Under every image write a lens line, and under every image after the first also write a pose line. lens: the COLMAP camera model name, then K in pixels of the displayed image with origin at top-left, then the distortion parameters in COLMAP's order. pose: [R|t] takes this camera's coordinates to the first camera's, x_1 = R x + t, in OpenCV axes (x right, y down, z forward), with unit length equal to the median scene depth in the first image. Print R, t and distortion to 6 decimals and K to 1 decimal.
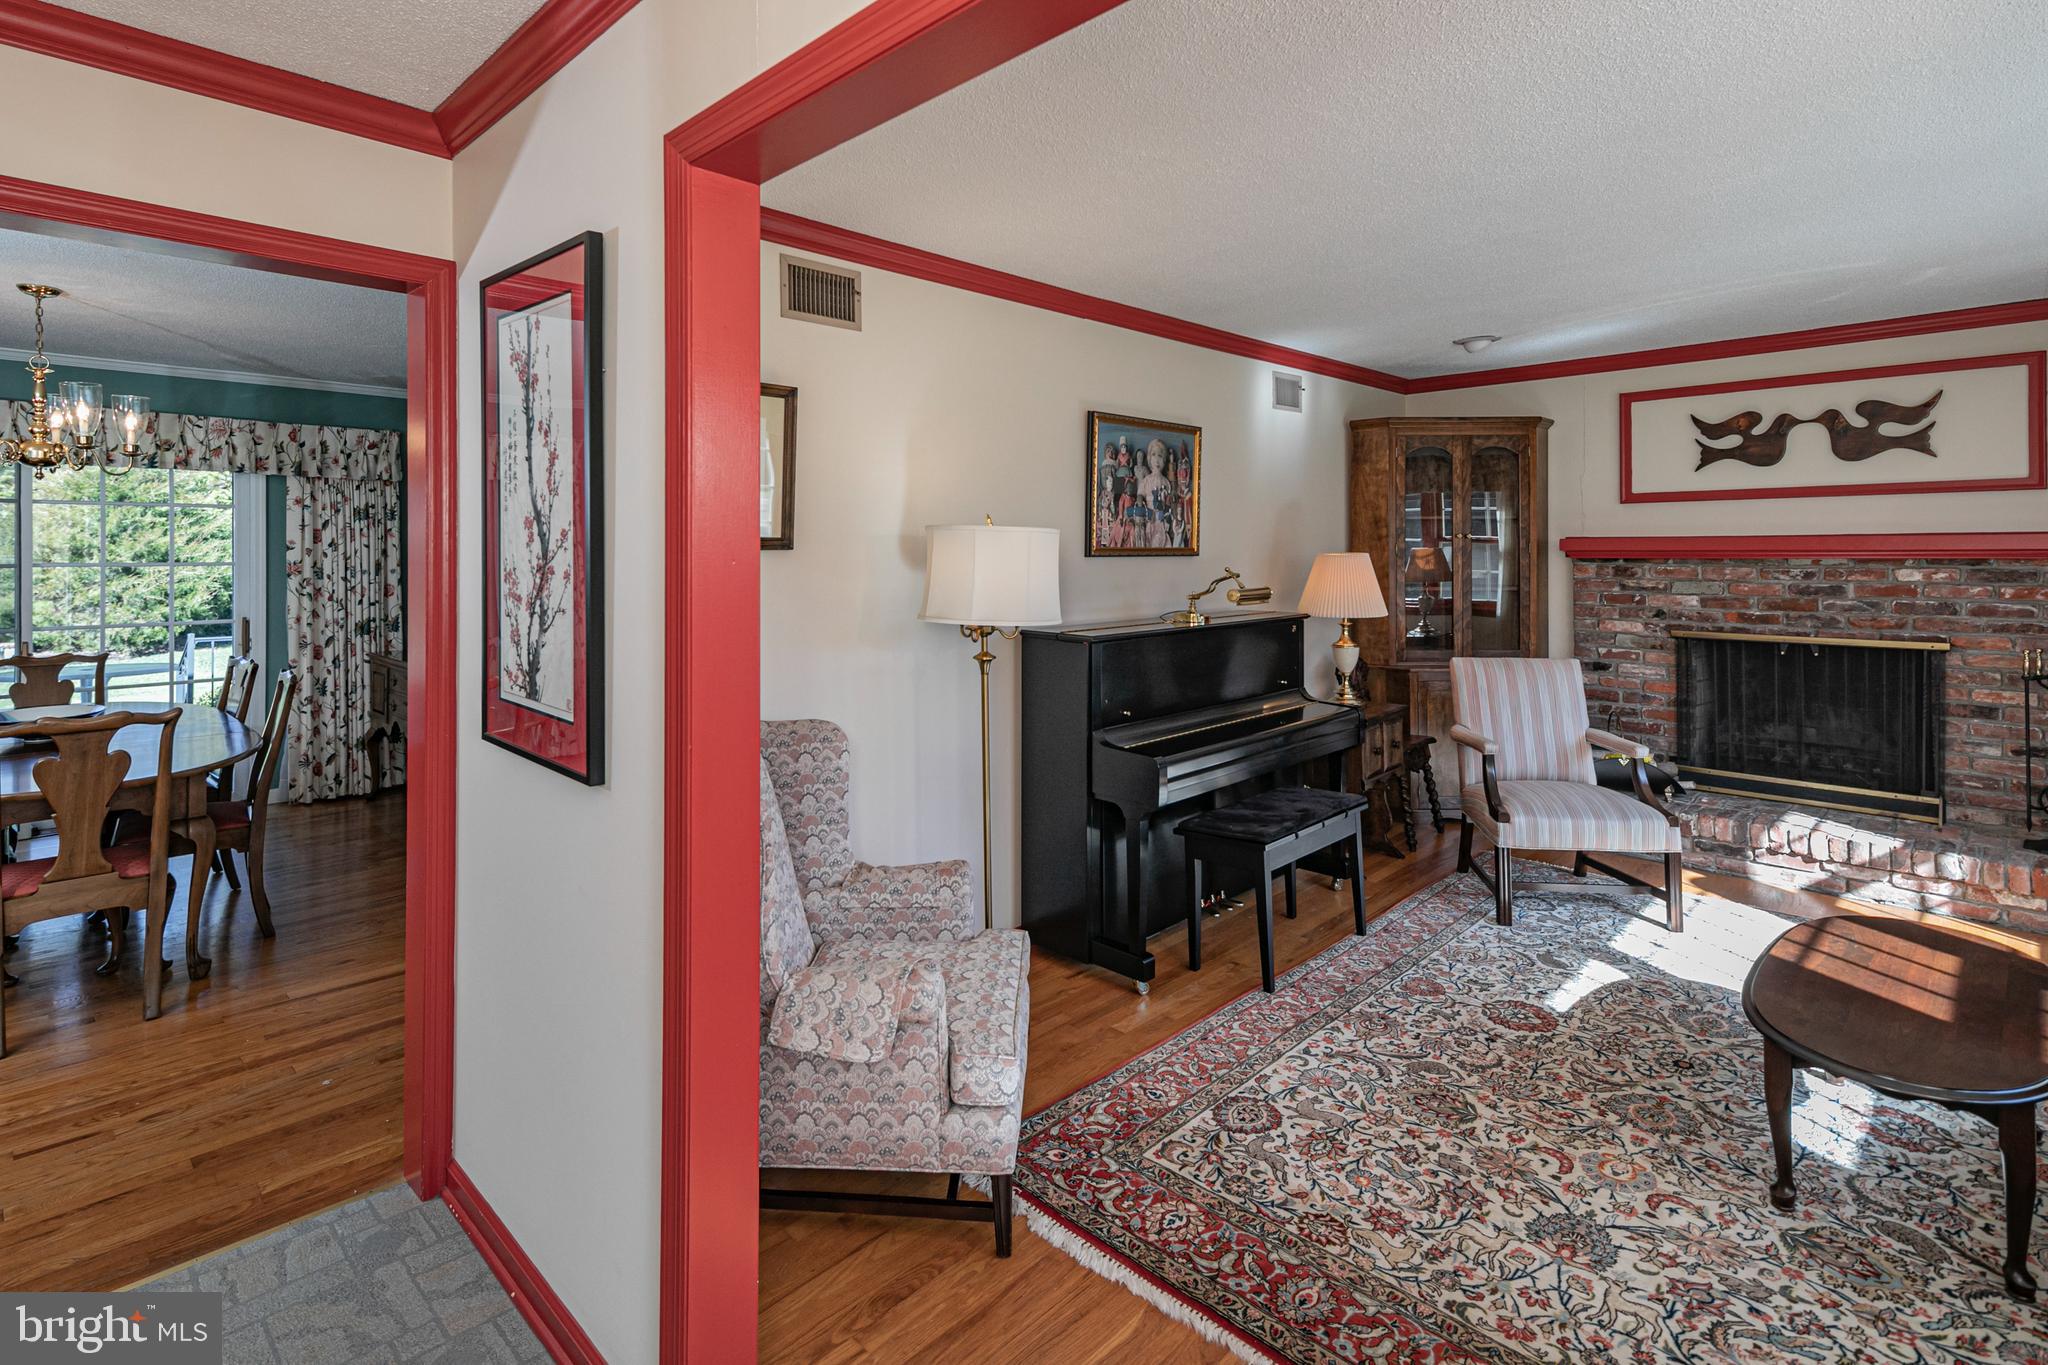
lens RADIAL K [[996.2, 0, 1005.0], [0, 996.2, 549.7], [0, 0, 1]] dist [0.027658, -0.006310]
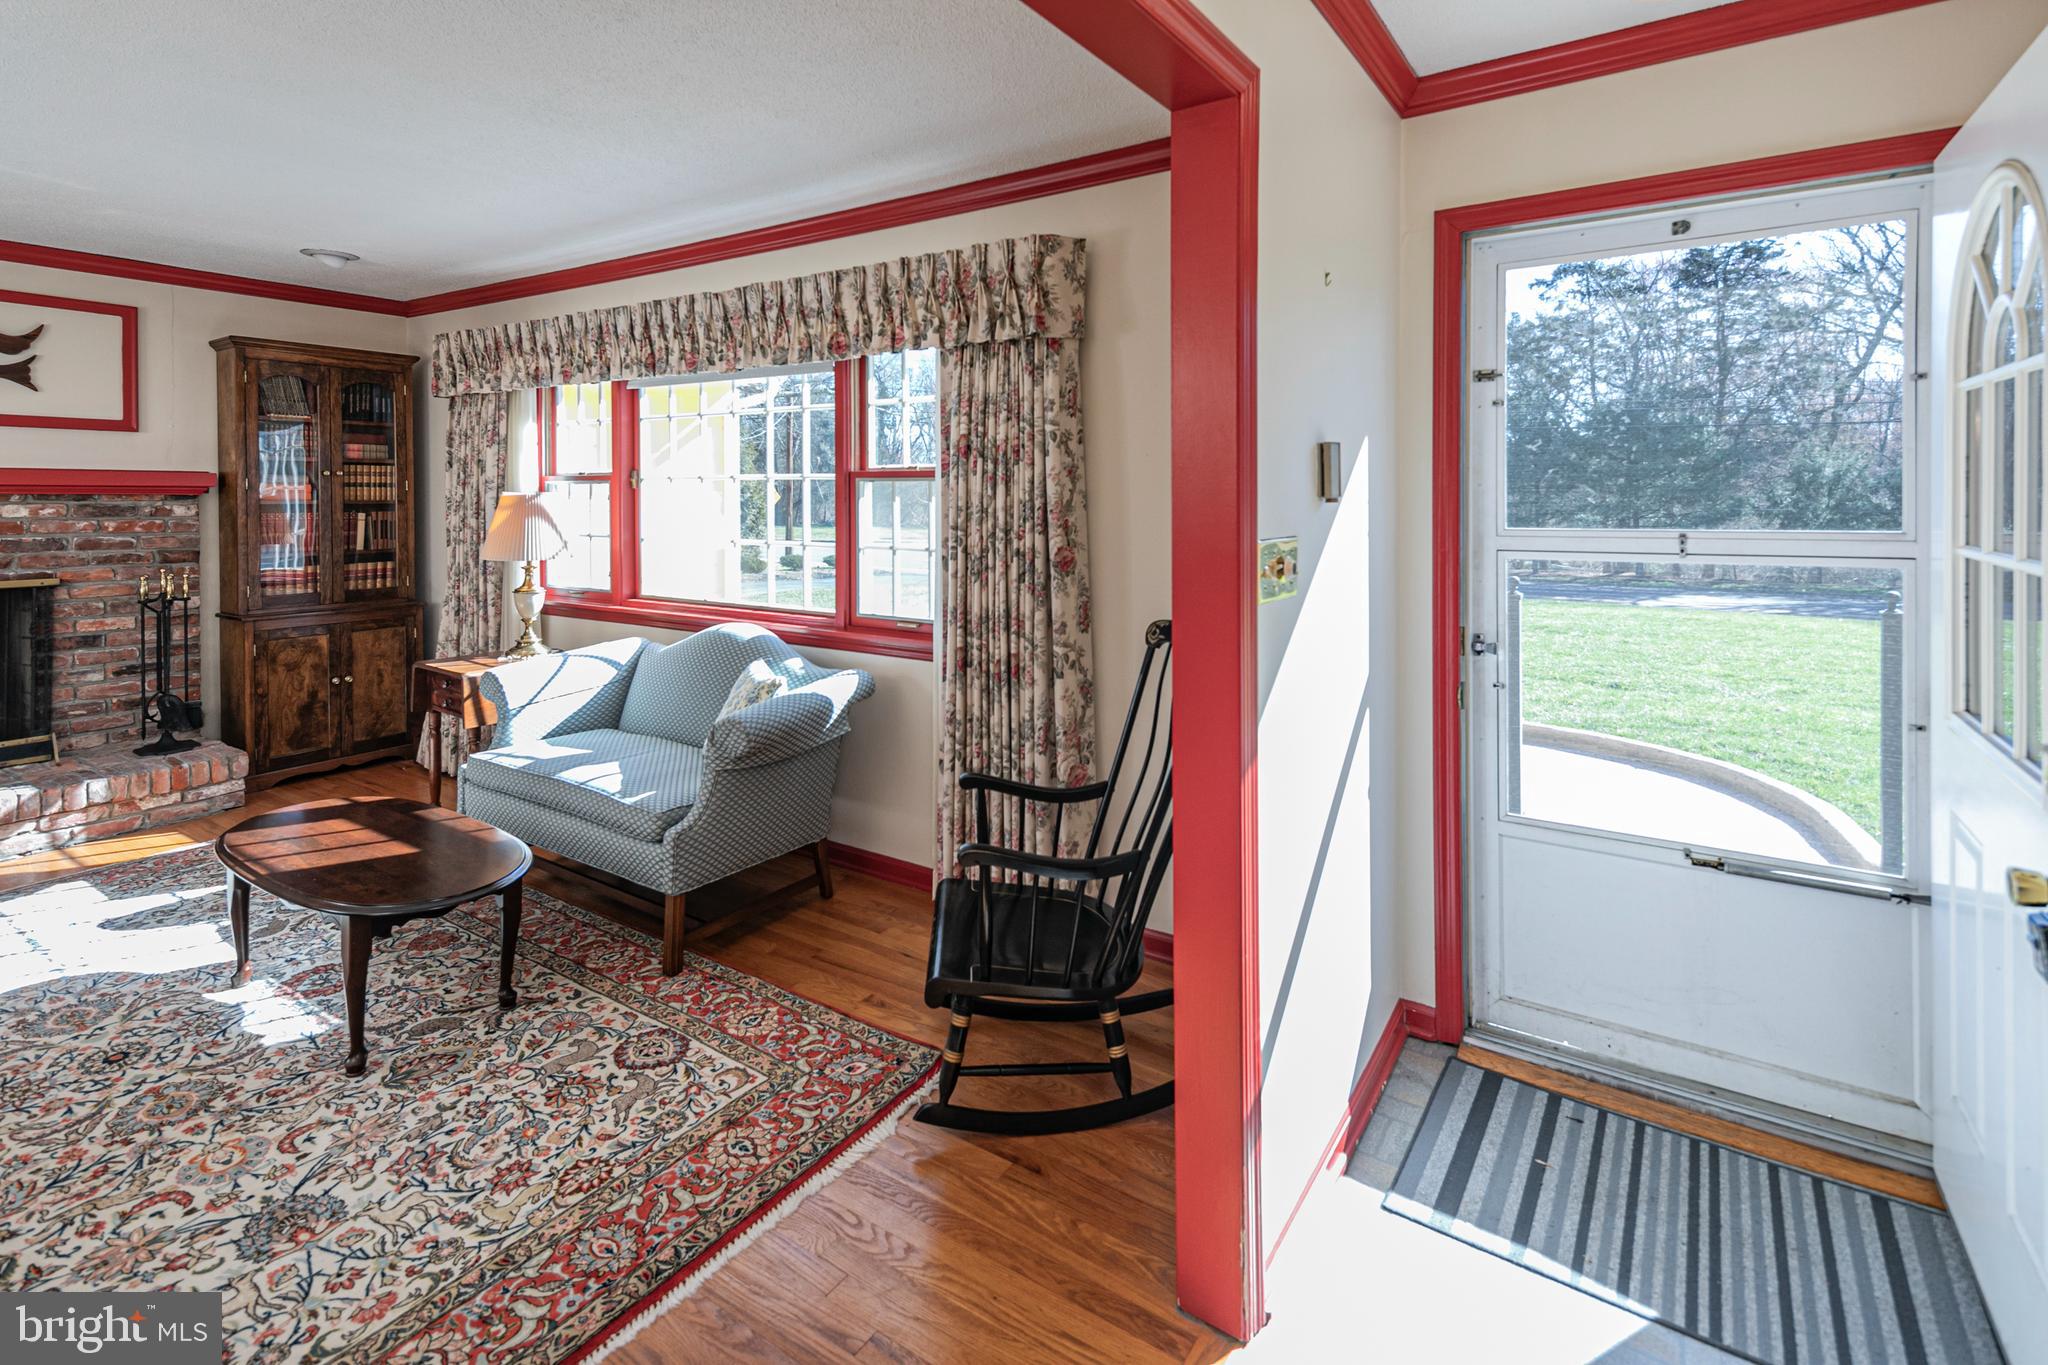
lens RADIAL K [[970.9, 0, 1018.8], [0, 970.9, 510.0], [0, 0, 1]] dist [0.017843, -0.004864]
pose [[-0.198874, -0.004243, 0.980016, -0.375034], [-0.005445, 0.999980, 0.003224, 0.030663], [-0.980010, -0.004695, -0.198893, 0.472632]]
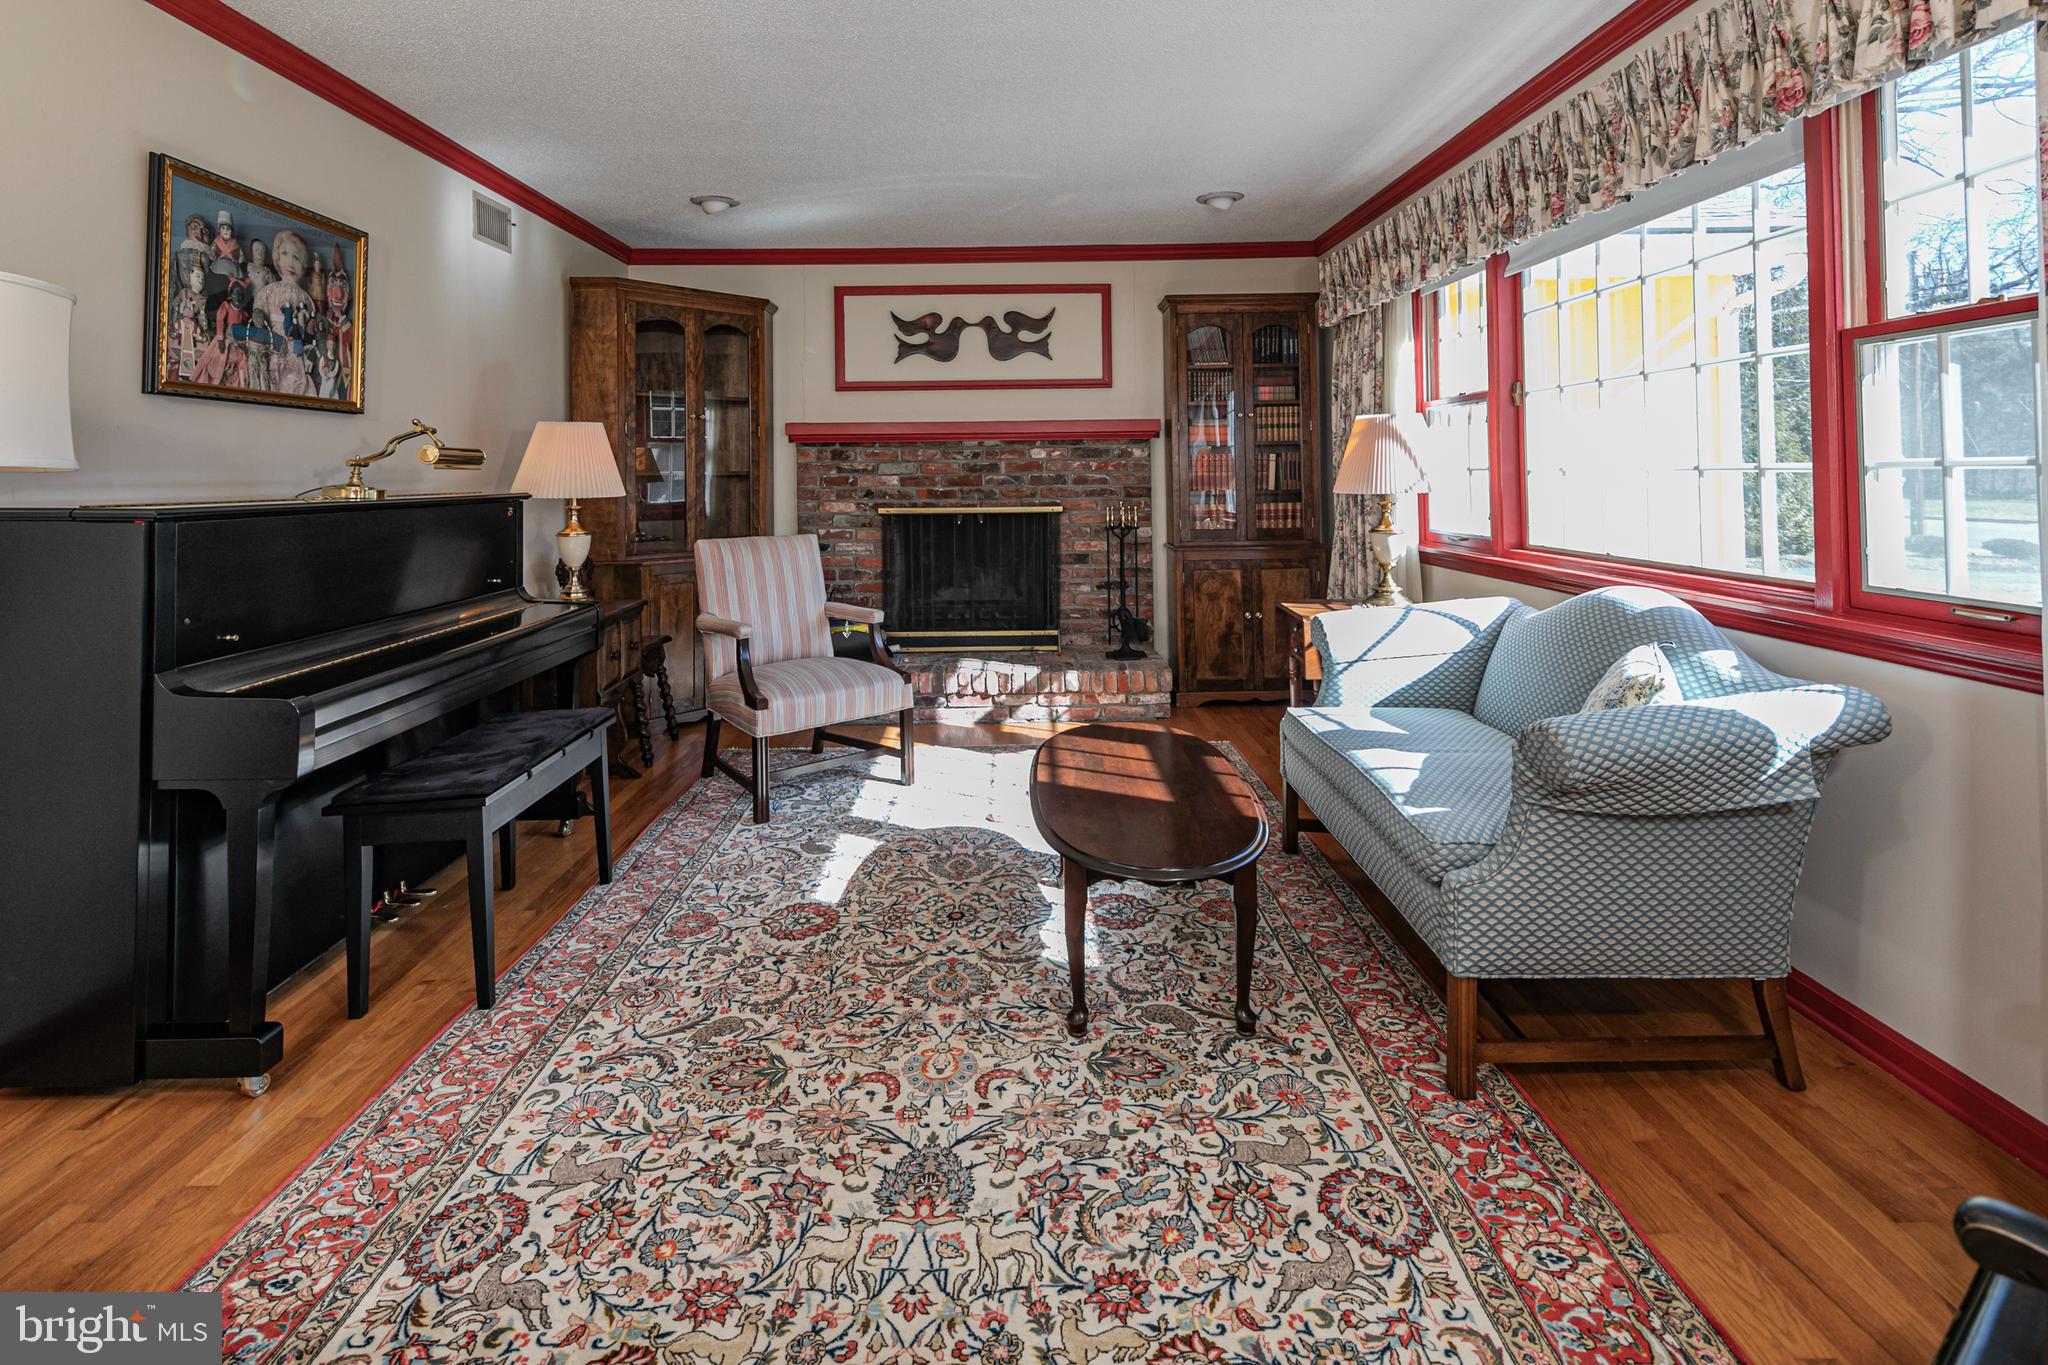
lens RADIAL K [[975.5, 0, 1011.8], [0, 975.5, 464.0], [0, 0, 1]] dist [0.030125, -0.008724]
pose [[0.702731, 0.006697, 0.711424, 0.037664], [0.005589, 0.999873, -0.014934, 0.102419], [-0.711433, 0.014471, 0.702604, 0.340204]]
